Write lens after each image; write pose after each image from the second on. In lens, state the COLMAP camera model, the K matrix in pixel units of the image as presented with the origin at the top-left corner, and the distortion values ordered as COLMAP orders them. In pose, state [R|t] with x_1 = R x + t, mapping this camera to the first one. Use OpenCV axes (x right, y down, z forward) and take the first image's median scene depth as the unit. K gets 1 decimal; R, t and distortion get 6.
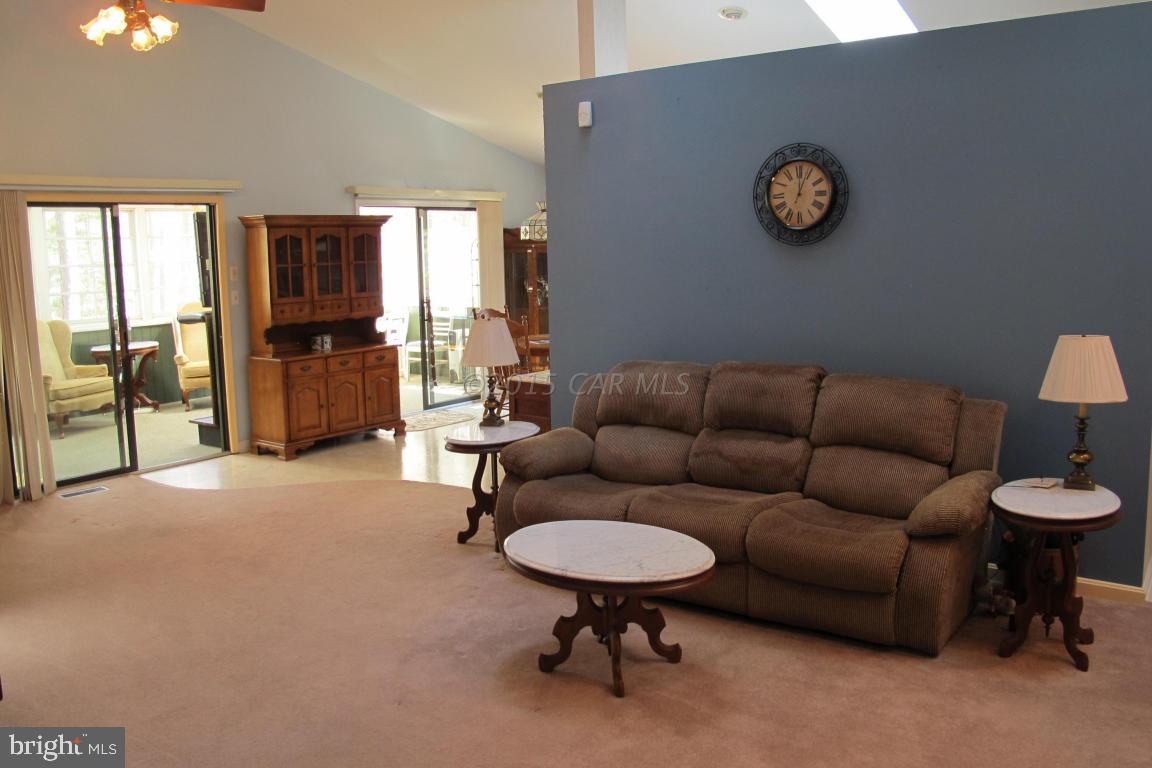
lens RADIAL K [[967.8, 0, 577.1], [0, 967.8, 374.8], [0, 0, 1]] dist [-0.141042, 0.090456]
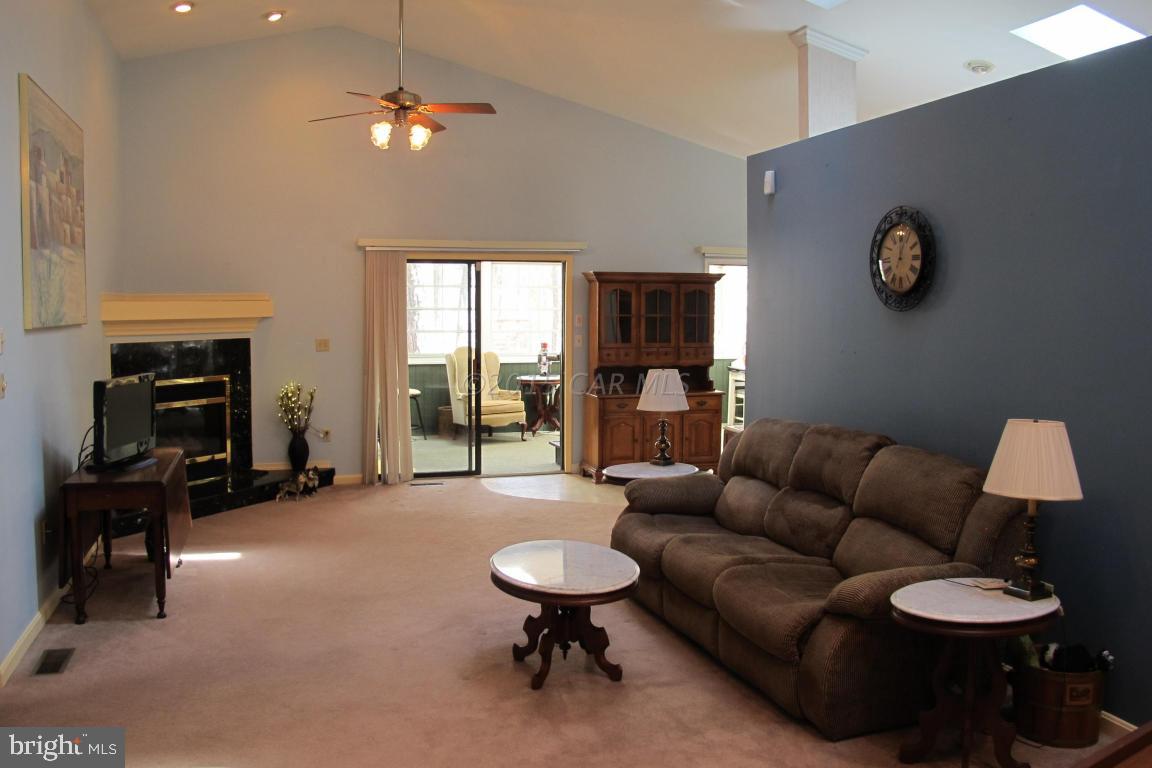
lens RADIAL K [[967.8, 0, 571.6], [0, 967.8, 378.4], [0, 0, 1]] dist [-0.141042, 0.090456]
pose [[0.813939, 0.068703, -0.576874, 0.358602], [-0.098332, 0.994948, -0.020247, -0.010746], [0.572568, 0.073205, 0.816582, 0.021589]]
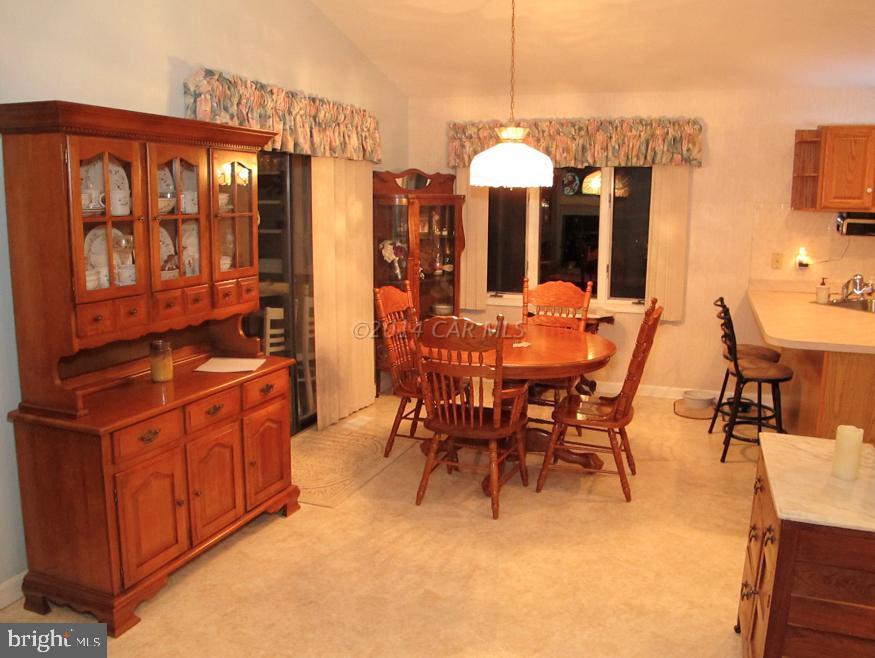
lens RADIAL K [[730.0, 0, 437.0], [0, 730.0, 329.9], [0, 0, 1]] dist [-0.071593, 0.002516]
pose [[0.955090, -0.036326, 0.294082, -0.270817], [0.027350, 0.999028, 0.034581, -0.073417], [-0.295053, -0.024985, 0.955154, 0.668182]]
